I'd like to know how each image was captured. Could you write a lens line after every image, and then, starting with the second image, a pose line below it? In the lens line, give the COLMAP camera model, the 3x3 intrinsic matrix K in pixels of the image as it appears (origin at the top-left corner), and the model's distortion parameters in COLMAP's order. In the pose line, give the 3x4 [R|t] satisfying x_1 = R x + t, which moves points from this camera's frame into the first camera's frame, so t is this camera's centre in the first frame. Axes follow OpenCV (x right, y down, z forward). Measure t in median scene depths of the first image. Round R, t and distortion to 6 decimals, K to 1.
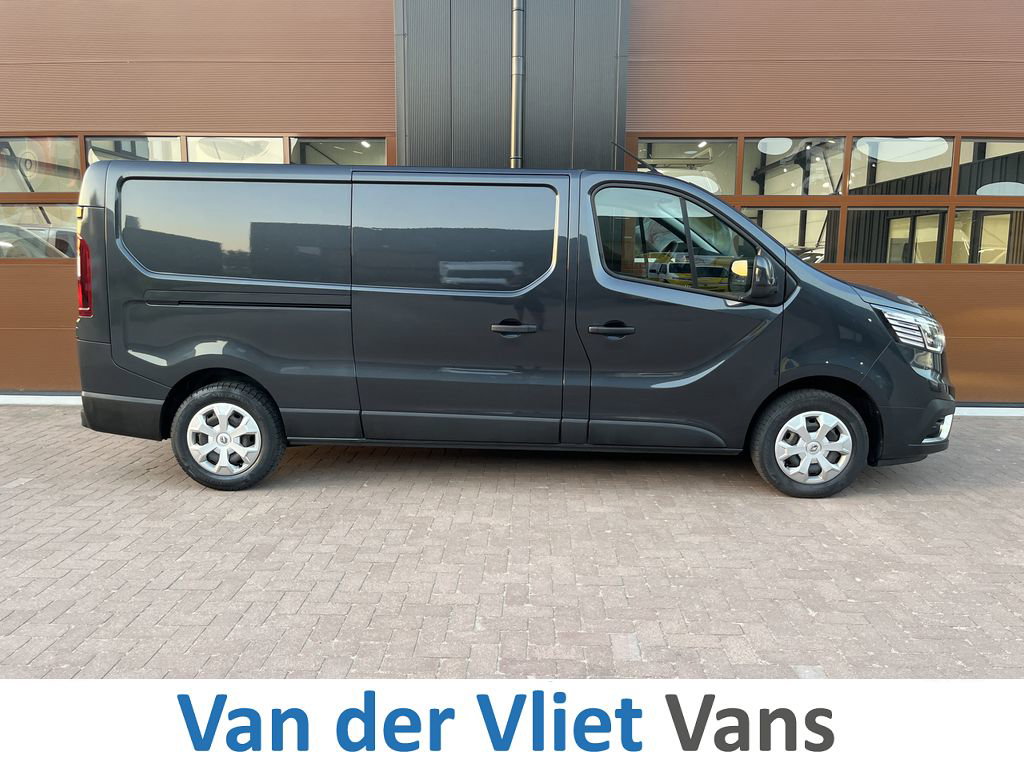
lens RADIAL K [[775.2, 0, 513.1], [0, 775.2, 368.2], [0, 0, 1]] dist [0.033913, -0.055298]
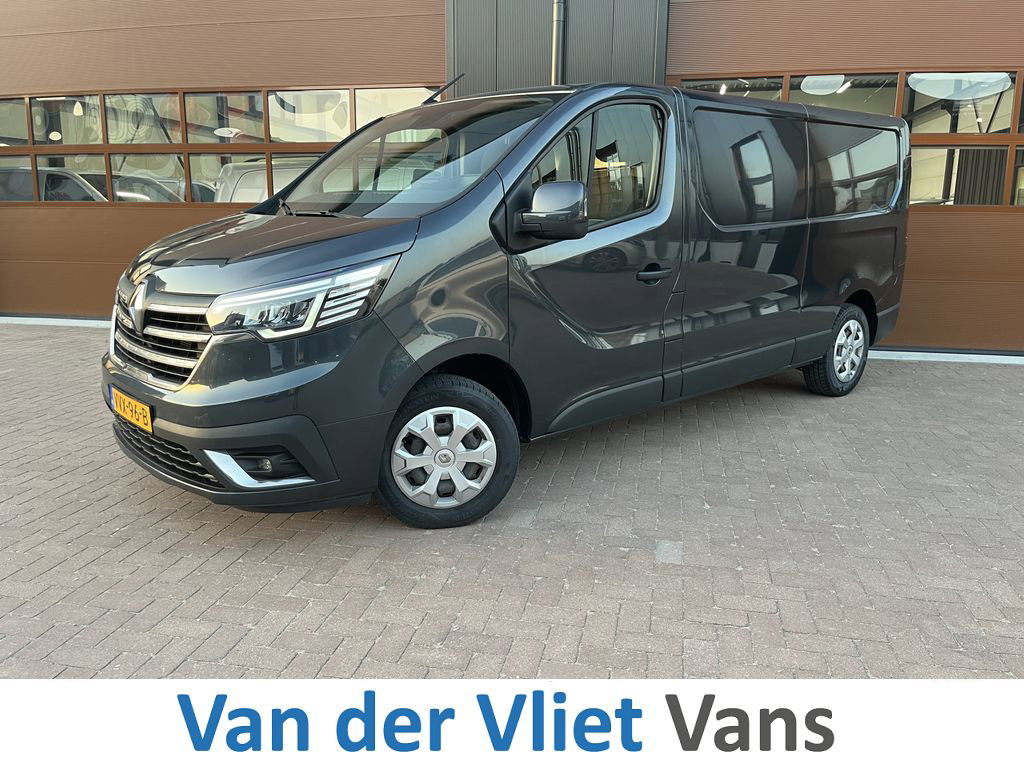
lens RADIAL K [[775.2, 0, 505.9], [0, 775.2, 384.8], [0, 0, 1]] dist [0.033913, -0.055298]
pose [[0.984247, 0.036475, -0.172995, 0.198113], [-0.022509, 0.996377, 0.082014, 0.035626], [0.175360, -0.076828, 0.981502, -0.109126]]
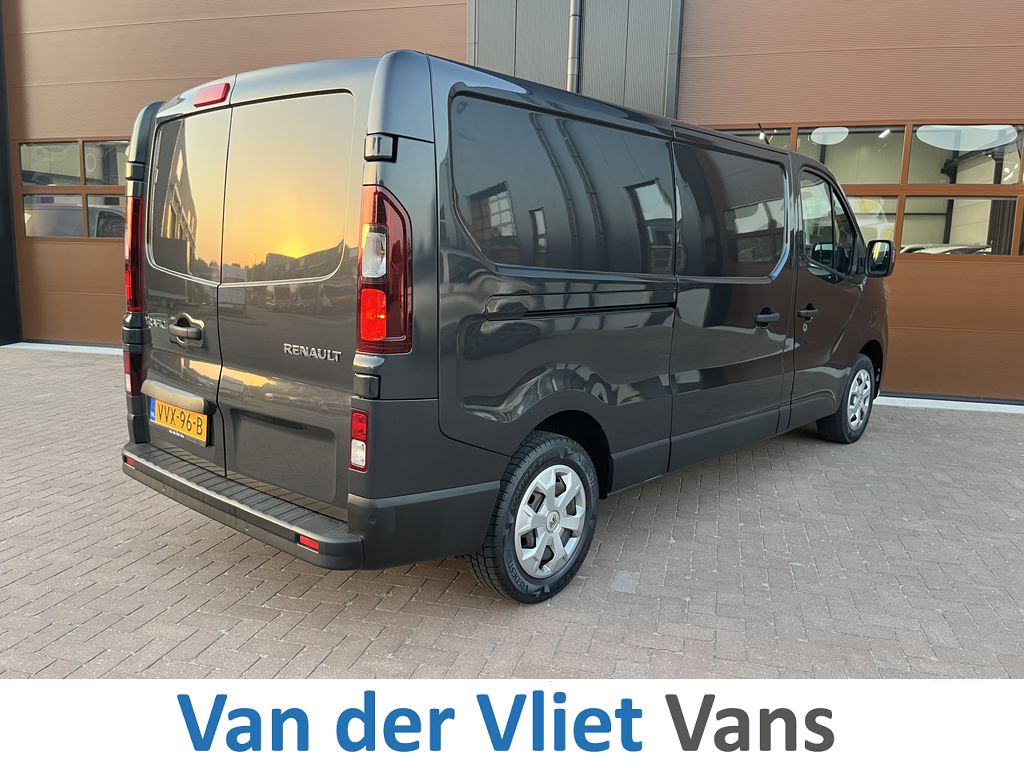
lens RADIAL K [[775.2, 0, 504.1], [0, 775.2, 390.8], [0, 0, 1]] dist [0.033913, -0.055298]
pose [[0.971746, 0.054325, -0.229690, 0.275802], [-0.045365, 0.997996, 0.044111, 0.031519], [0.231626, -0.032445, 0.972264, -0.146676]]
